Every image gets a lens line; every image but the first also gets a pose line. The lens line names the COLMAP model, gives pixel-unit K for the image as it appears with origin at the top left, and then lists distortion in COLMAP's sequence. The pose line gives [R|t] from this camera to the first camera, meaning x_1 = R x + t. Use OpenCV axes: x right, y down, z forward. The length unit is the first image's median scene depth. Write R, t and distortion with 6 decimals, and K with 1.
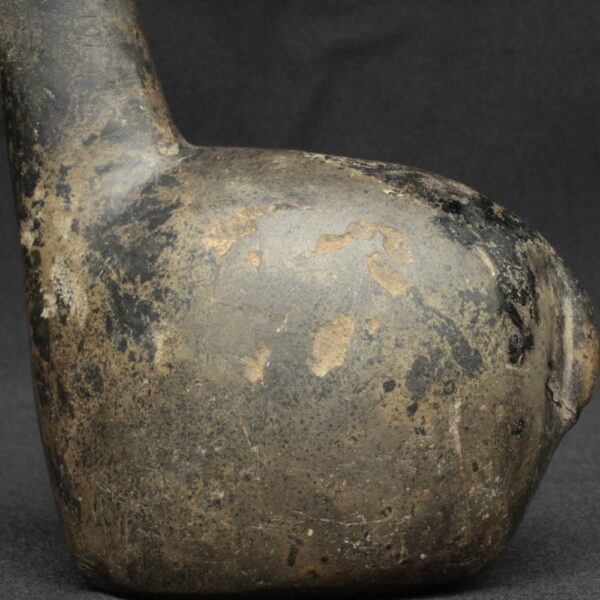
lens RADIAL K [[1924.7, 0, 300.0], [0, 1924.7, 300.0], [0, 0, 1]] dist [0.034846, -0.318384]
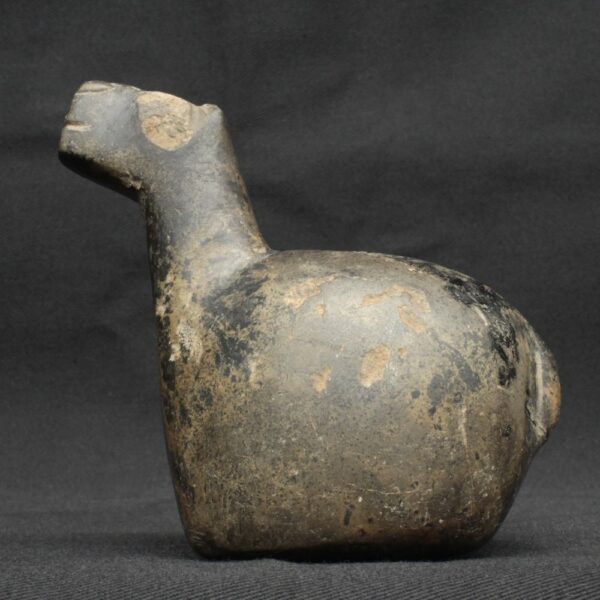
lens RADIAL K [[1337.5, 0, 300.0], [0, 1337.5, 300.0], [0, 0, 1]] dist [-0.002218, 0.003326]
pose [[0.999863, 0.000590, -0.016544, -0.021373], [-0.004068, 0.977469, -0.211038, 0.176768], [0.016047, 0.211077, 0.977338, 0.021929]]
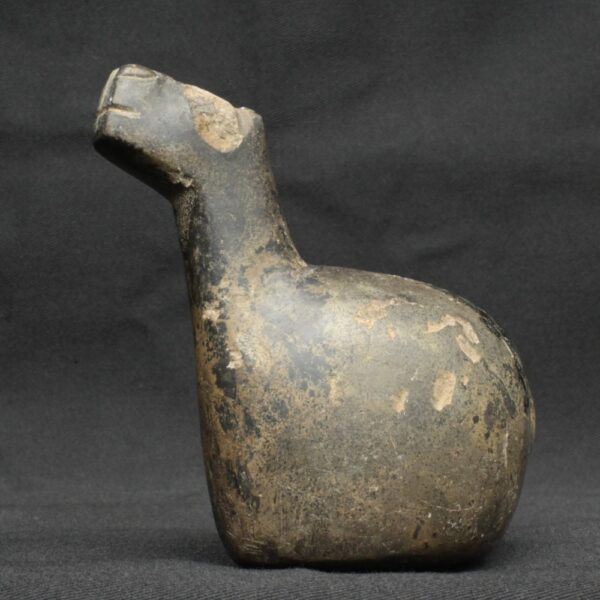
lens RADIAL K [[1337.5, 0, 300.0], [0, 1337.5, 300.0], [0, 0, 1]] dist [-0.002218, 0.003326]
pose [[0.900736, 0.089122, 0.425125, -0.519312], [-0.015019, 0.984530, -0.174572, 0.133270], [-0.434106, 0.150858, 0.888140, 0.093540]]
